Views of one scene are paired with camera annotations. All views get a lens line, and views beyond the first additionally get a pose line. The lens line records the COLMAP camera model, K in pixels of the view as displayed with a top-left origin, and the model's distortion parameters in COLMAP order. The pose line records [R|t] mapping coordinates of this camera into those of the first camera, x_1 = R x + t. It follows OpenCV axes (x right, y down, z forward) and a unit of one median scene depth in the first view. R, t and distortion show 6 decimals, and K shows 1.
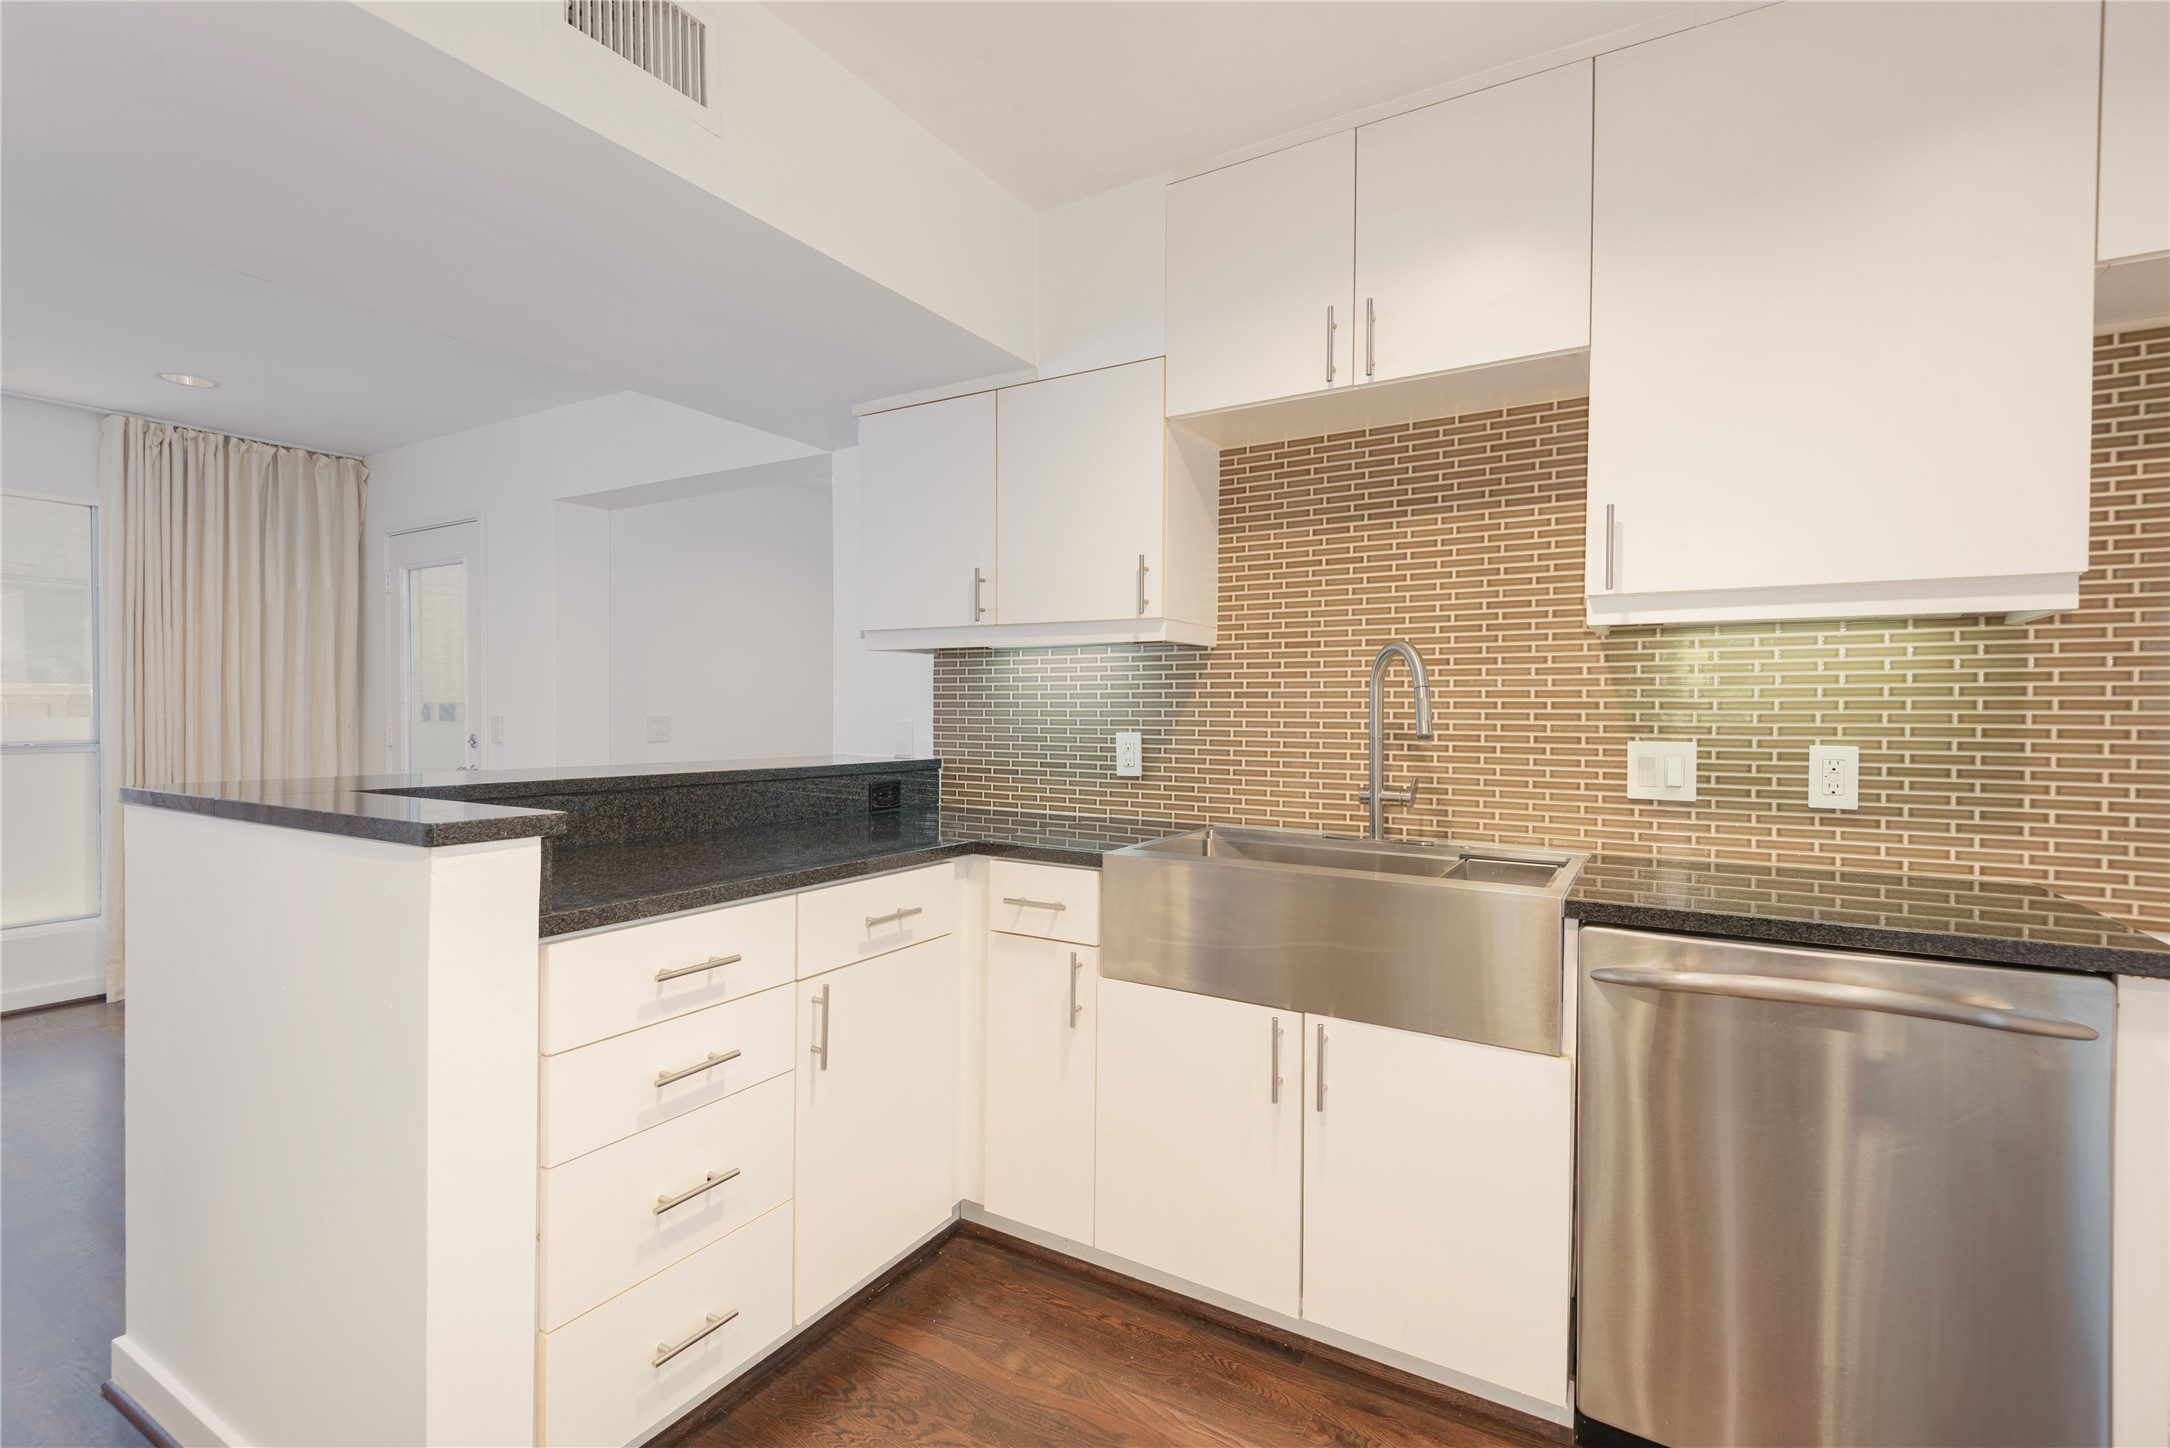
lens RADIAL K [[972.6, 0, 1079.9], [0, 972.6, 721.8], [0, 0, 1]] dist [0.031483, -0.022121]
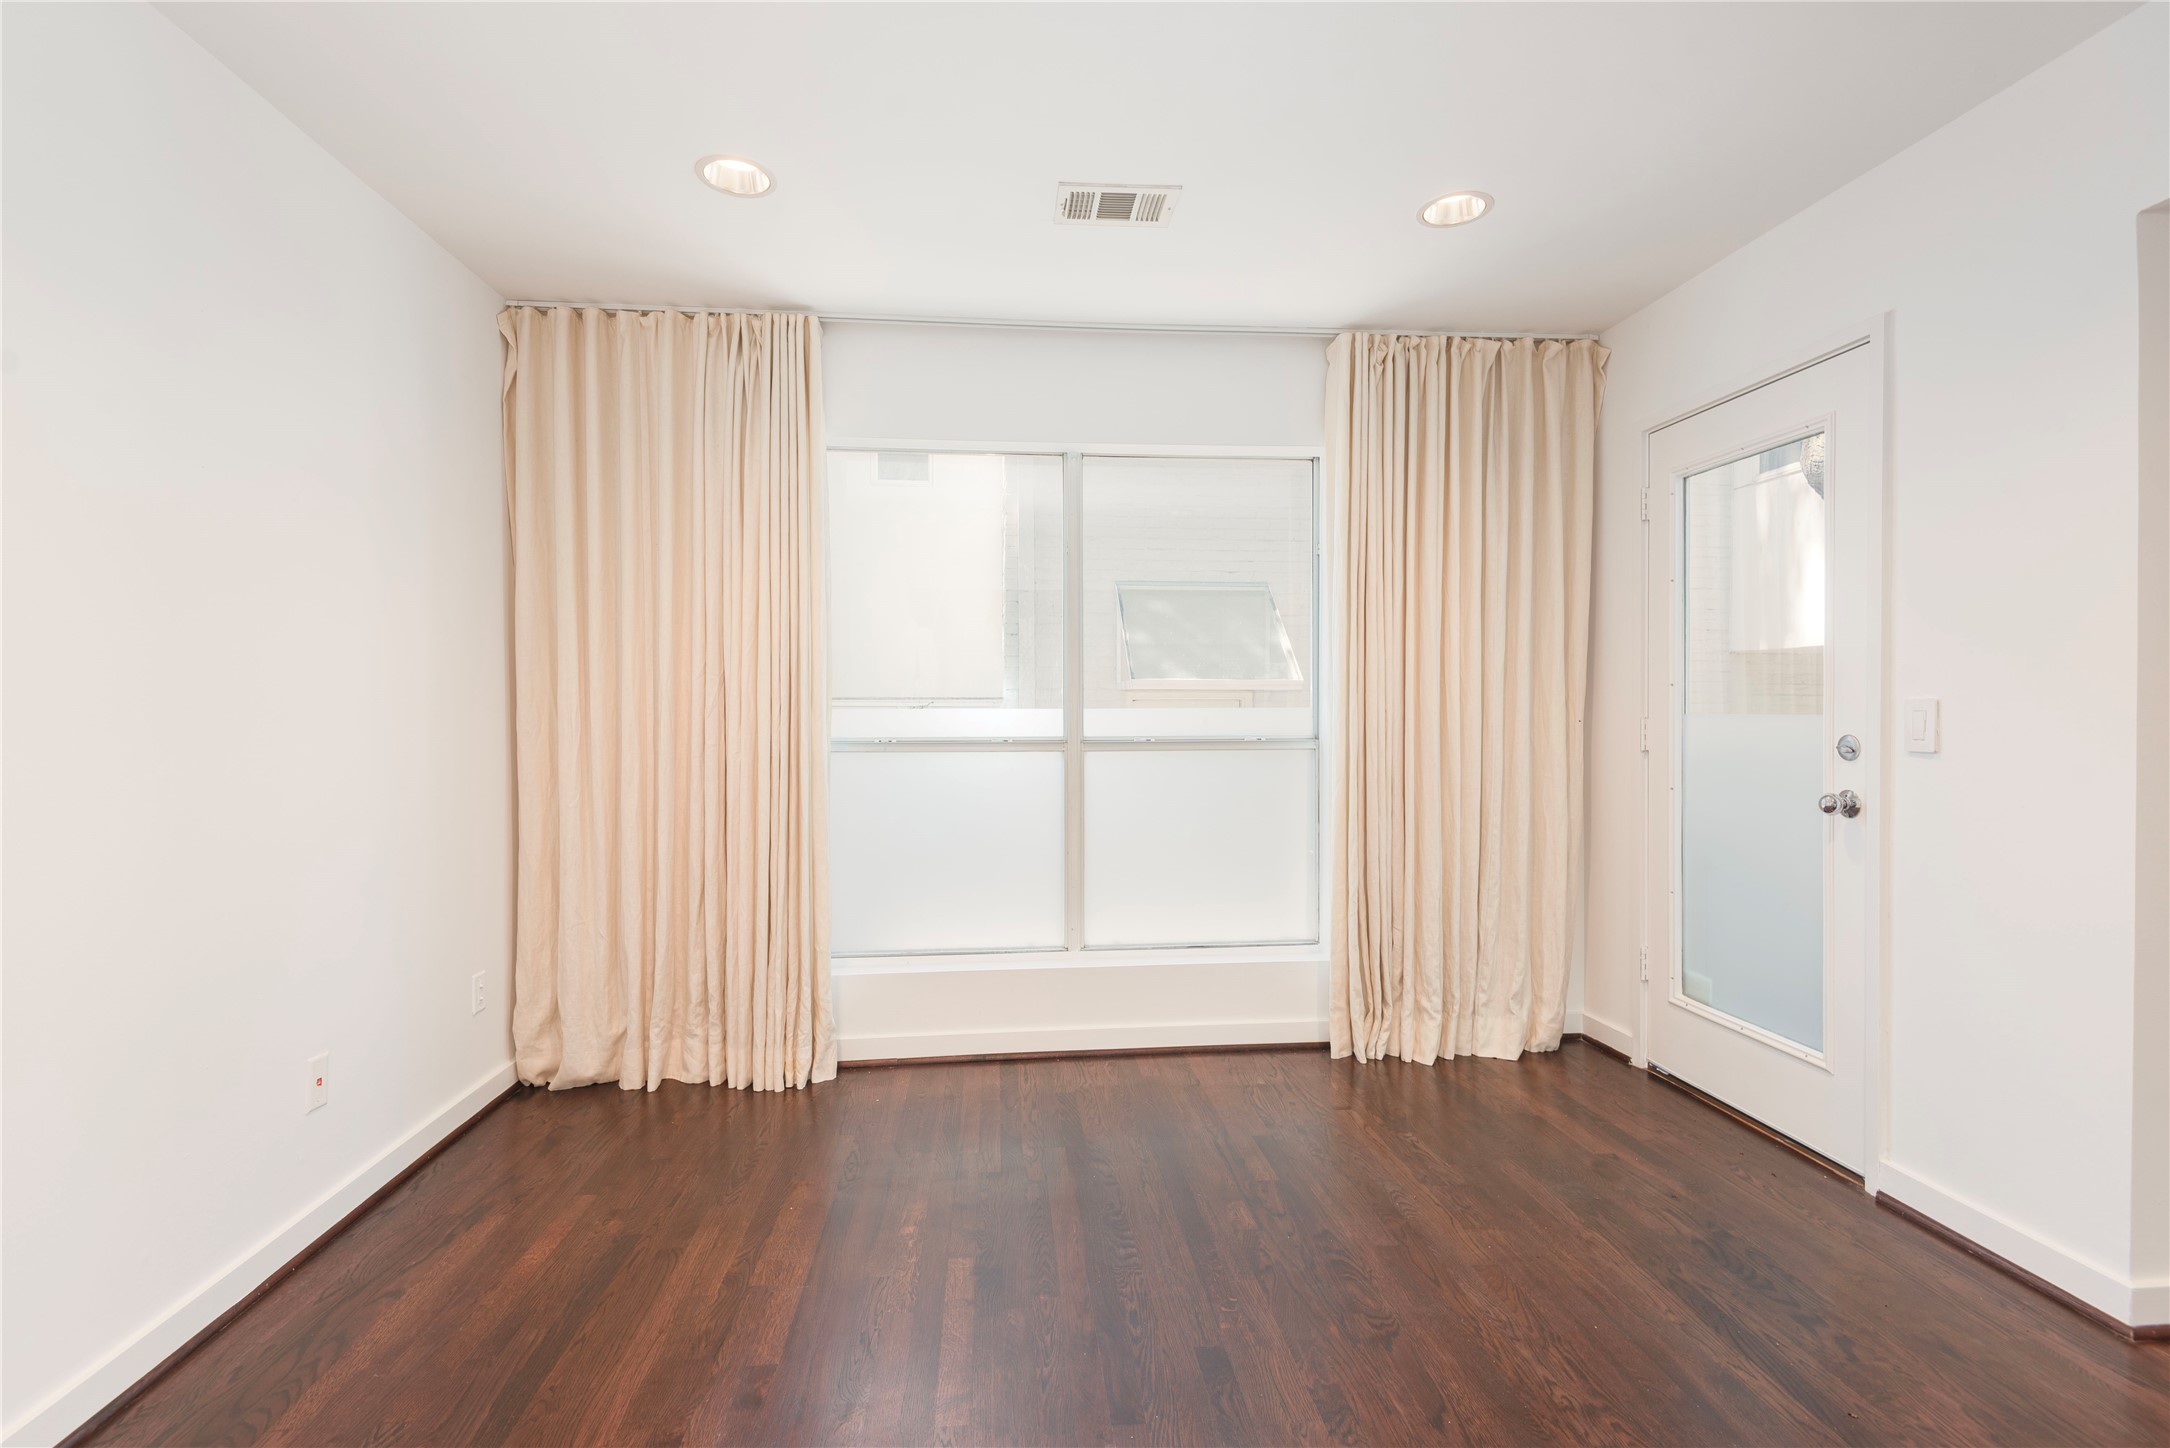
lens RADIAL K [[972.6, 0, 1079.9], [0, 972.6, 721.8], [0, 0, 1]] dist [0.031483, -0.022121]
pose [[0.594104, 0.001627, -0.804387, -0.944783], [-0.003226, 0.999995, -0.000359, 0.016252], [0.804382, 0.002808, 0.594106, 0.711588]]
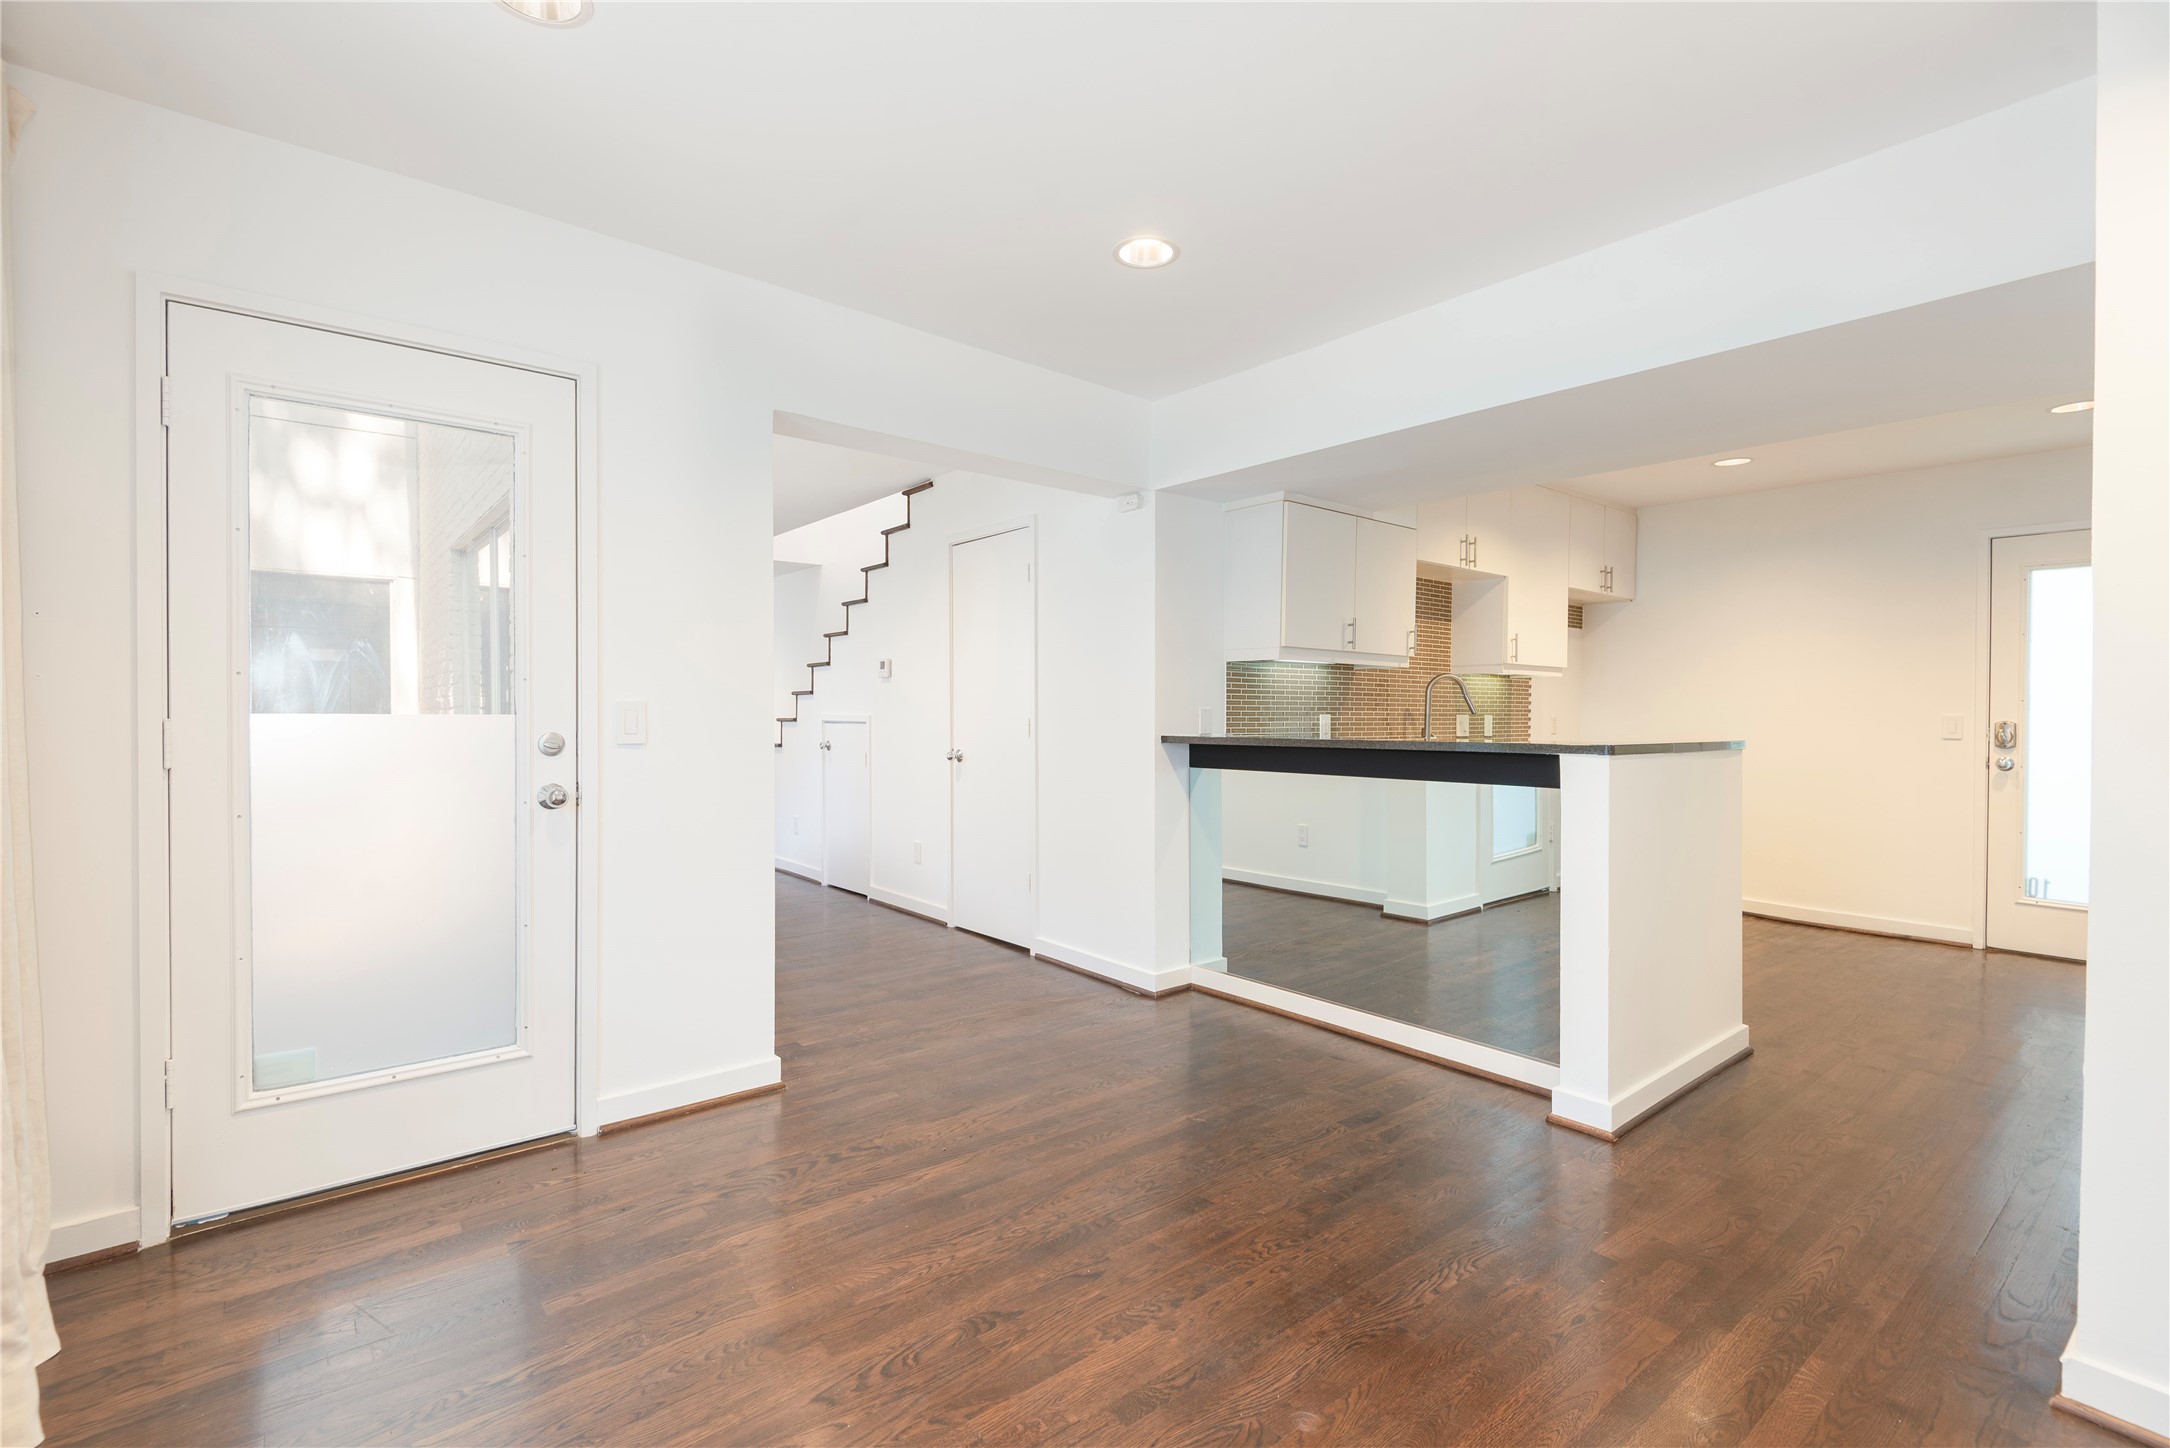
lens RADIAL K [[972.6, 0, 1079.9], [0, 972.6, 721.8], [0, 0, 1]] dist [0.031483, -0.022121]
pose [[0.337540, -0.012998, 0.941221, -2.291791], [0.006153, 0.999914, 0.011602, 0.001524], [-0.941291, 0.001876, 0.337591, 1.072717]]
